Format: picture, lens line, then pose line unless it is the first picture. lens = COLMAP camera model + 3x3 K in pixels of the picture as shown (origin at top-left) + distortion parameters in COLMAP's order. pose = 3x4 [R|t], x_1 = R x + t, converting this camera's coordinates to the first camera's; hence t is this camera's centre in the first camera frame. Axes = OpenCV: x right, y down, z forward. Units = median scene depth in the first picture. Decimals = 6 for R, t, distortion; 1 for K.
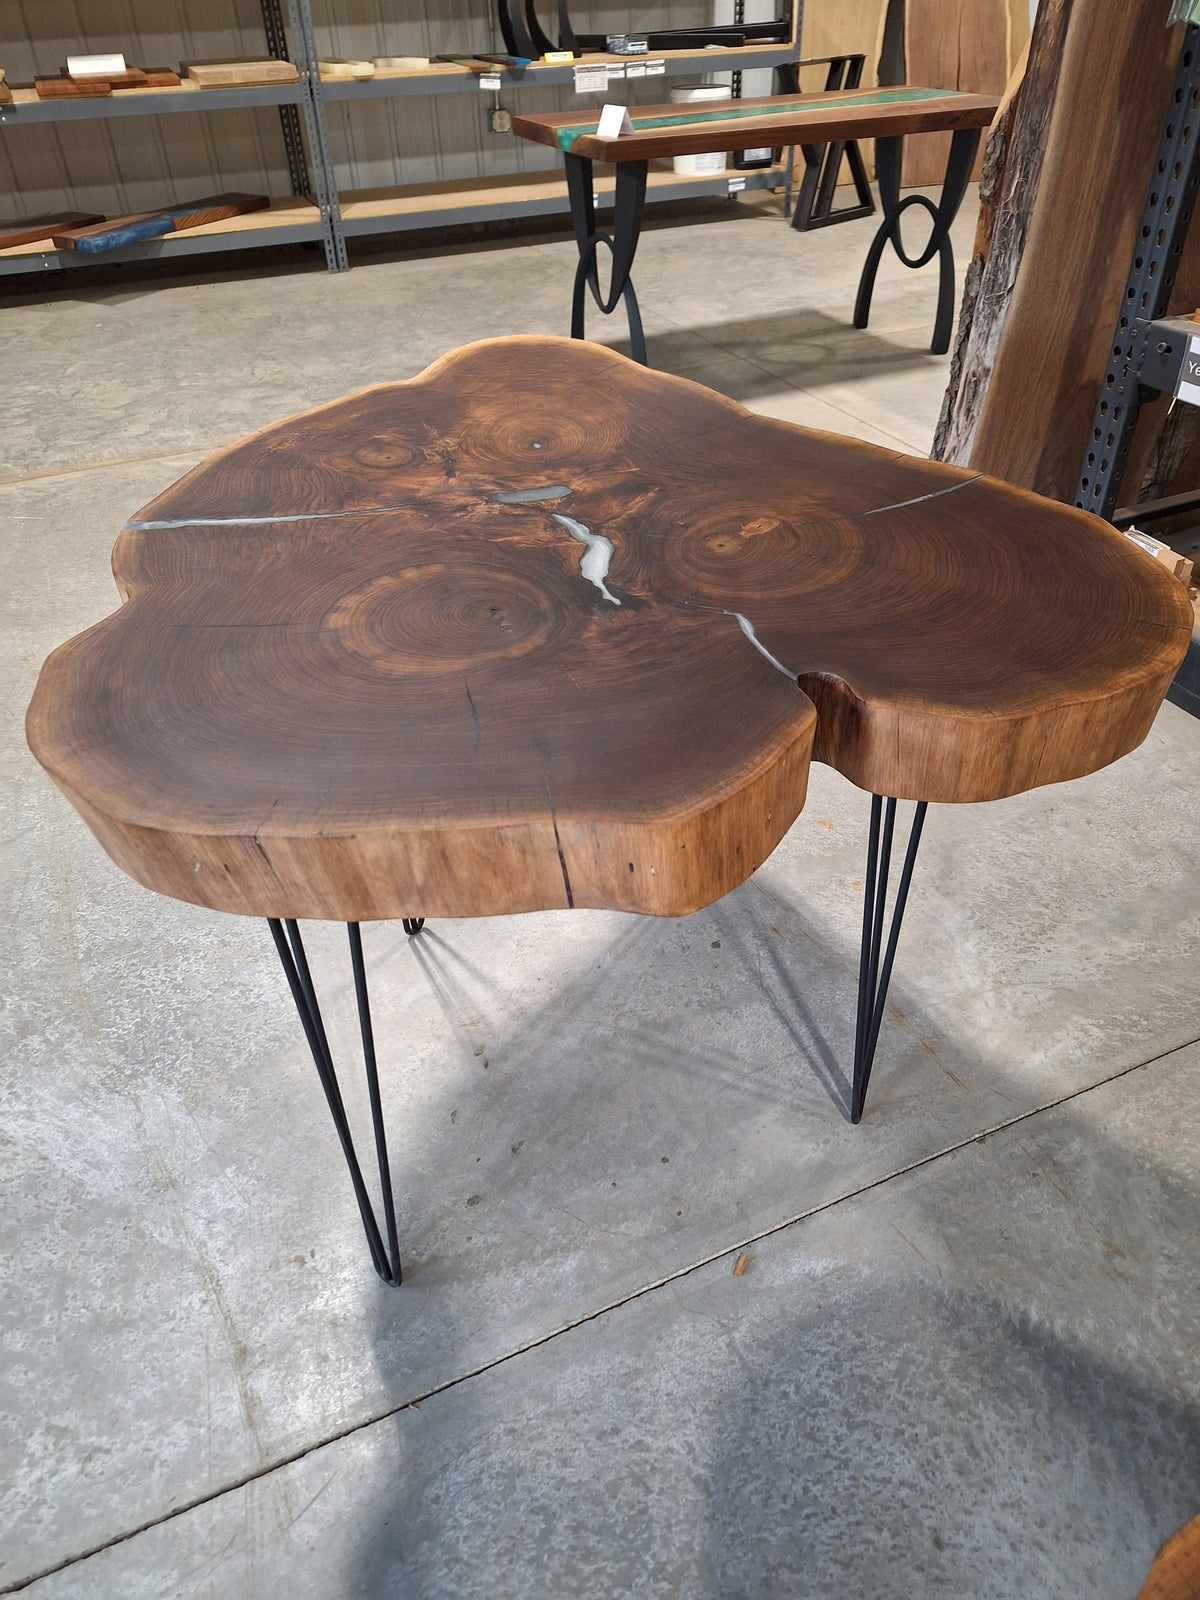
lens RADIAL K [[1109.8, 0, 598.2], [0, 1109.8, 807.0], [0, 0, 1]] dist [0.028105, -0.034584]
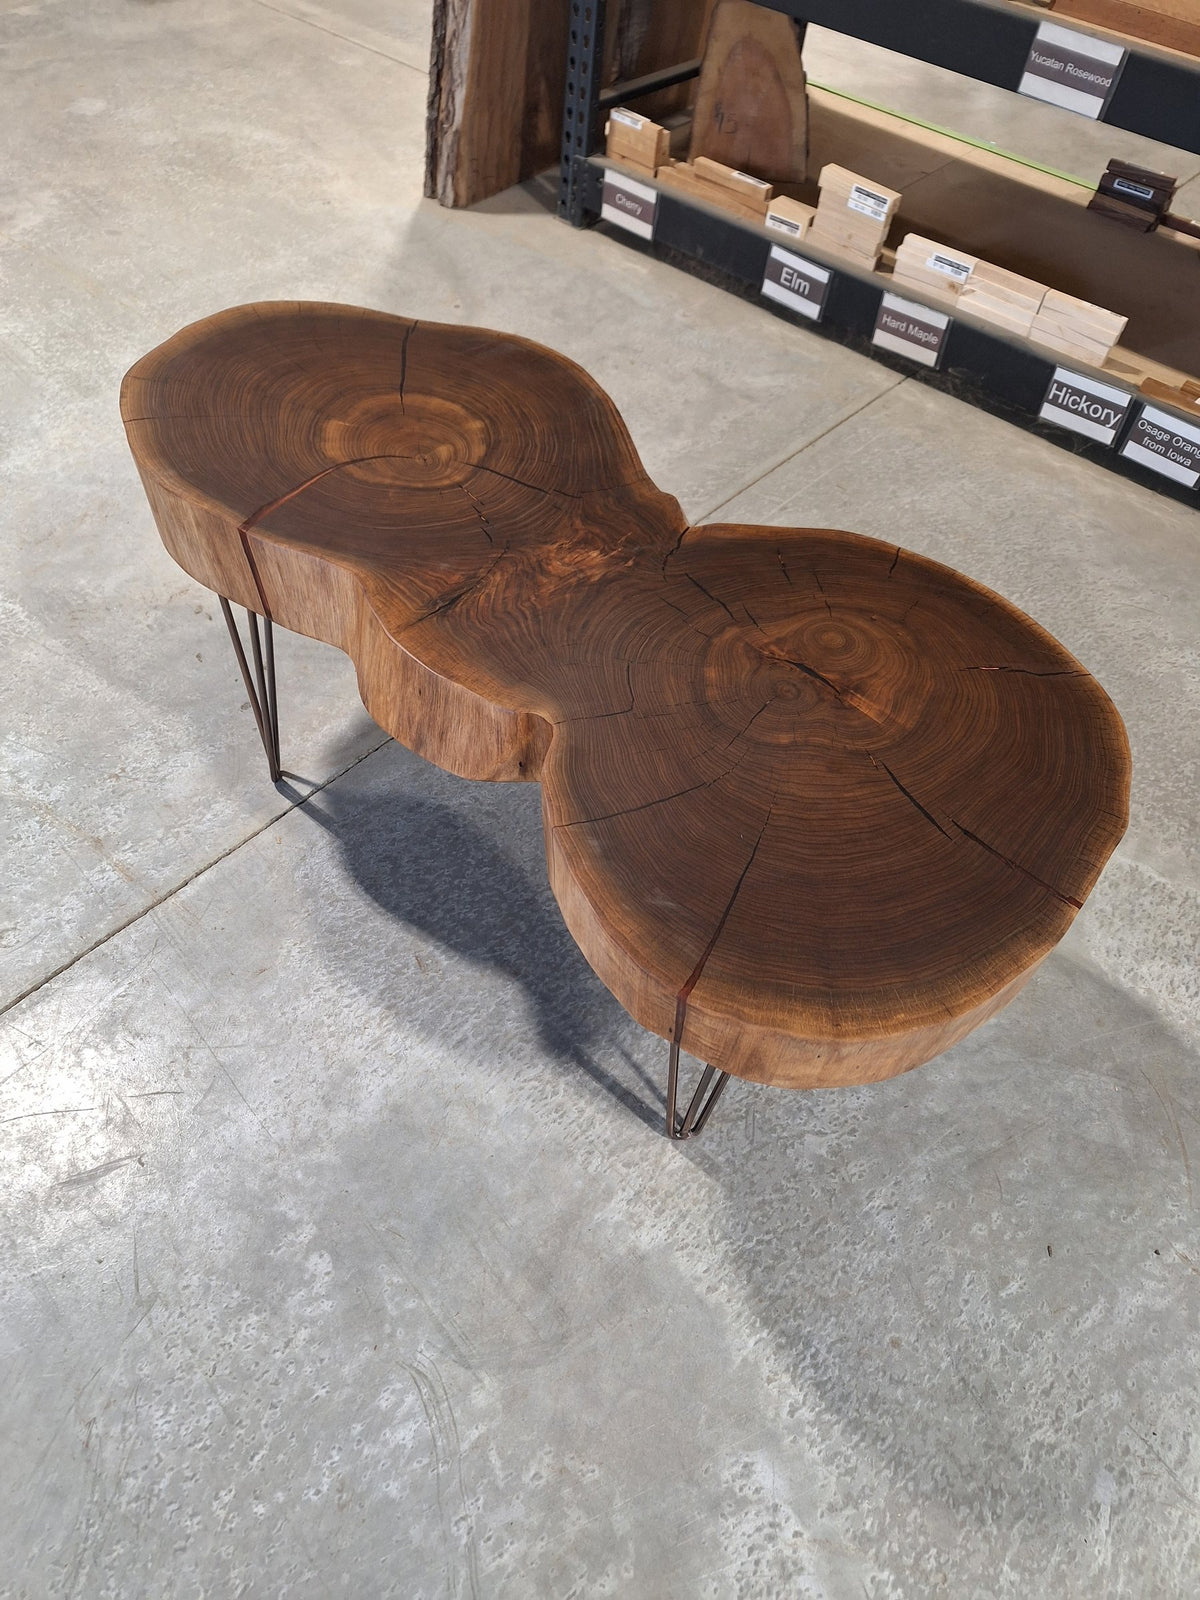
lens RADIAL K [[1109.8, 0, 585.7], [0, 1109.8, 819.8], [0, 0, 1]] dist [0.028105, -0.034584]
pose [[0.898895, -0.264462, 0.349353, -0.215121], [0.175623, 0.947924, 0.265701, 0.201304], [-0.401427, -0.177483, 0.898530, -0.218407]]
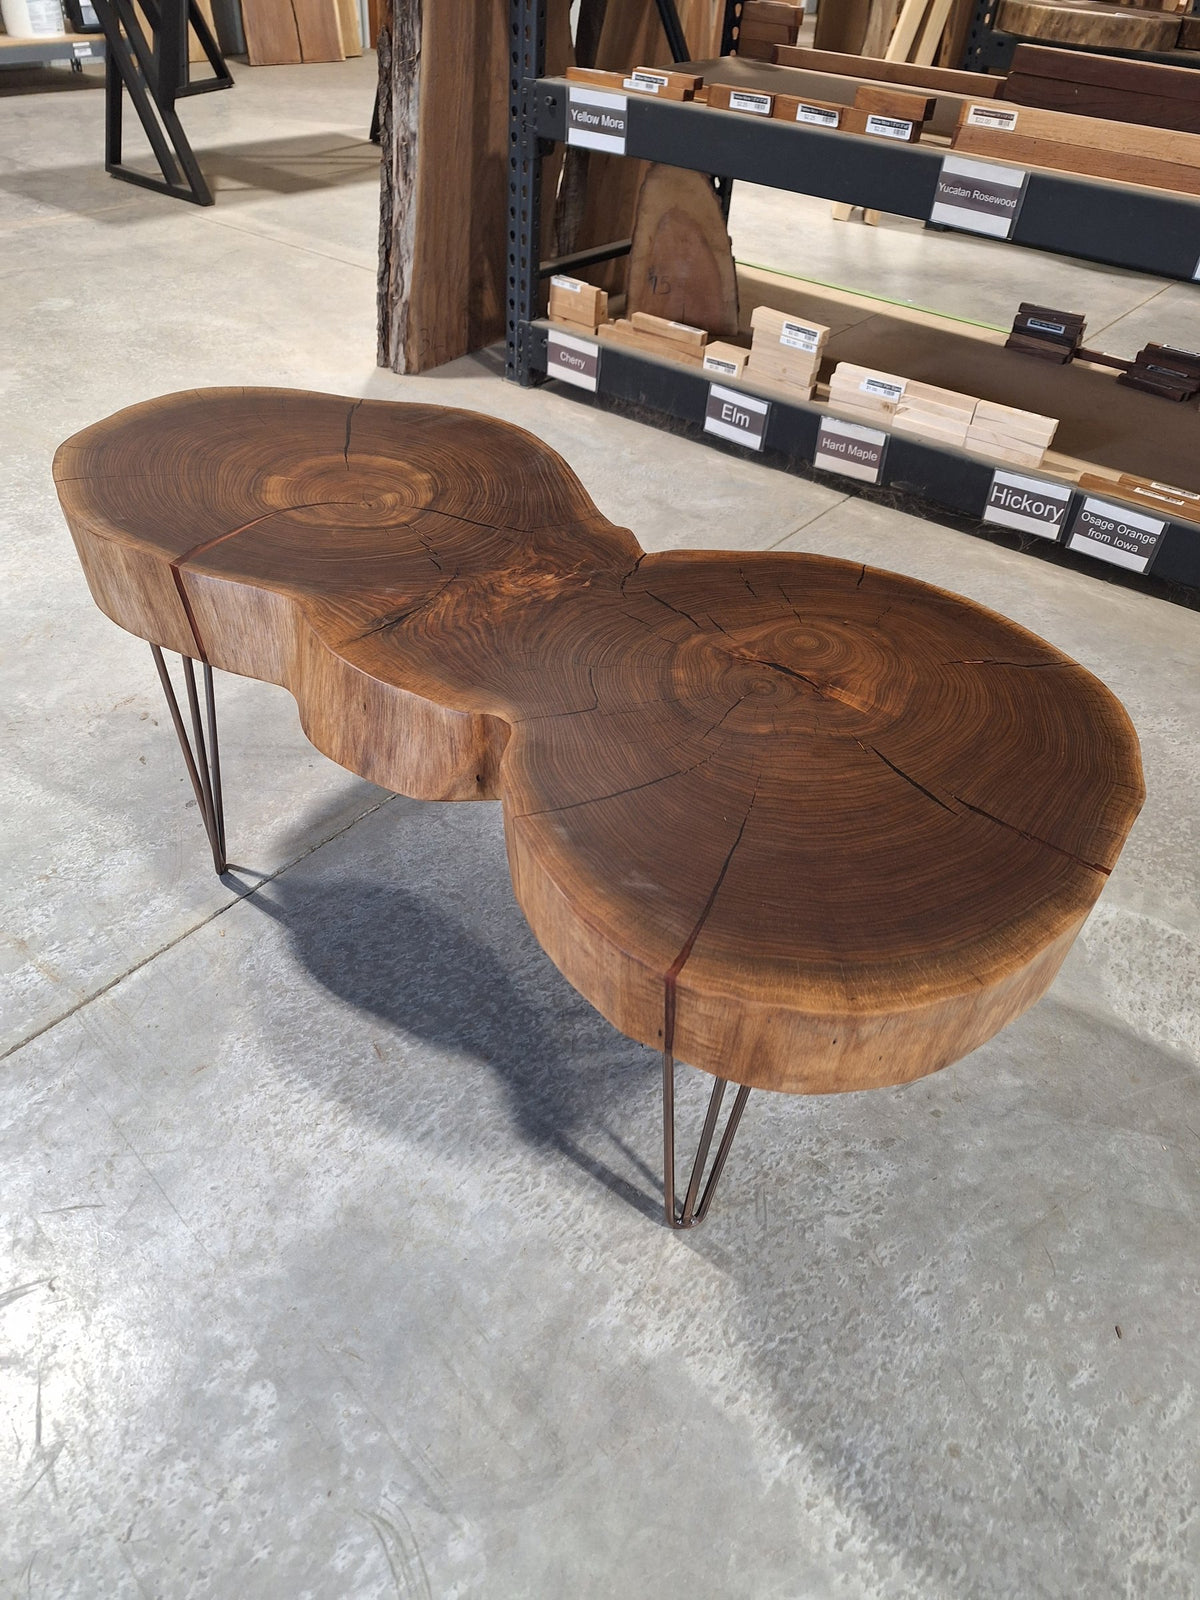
lens RADIAL K [[1109.8, 0, 589.9], [0, 1109.8, 823.4], [0, 0, 1]] dist [0.028105, -0.034584]
pose [[0.875670, -0.245707, 0.415729, -0.212997], [0.223248, 0.969340, 0.102668, 0.321373], [-0.428209, 0.002908, 0.903675, -0.169848]]
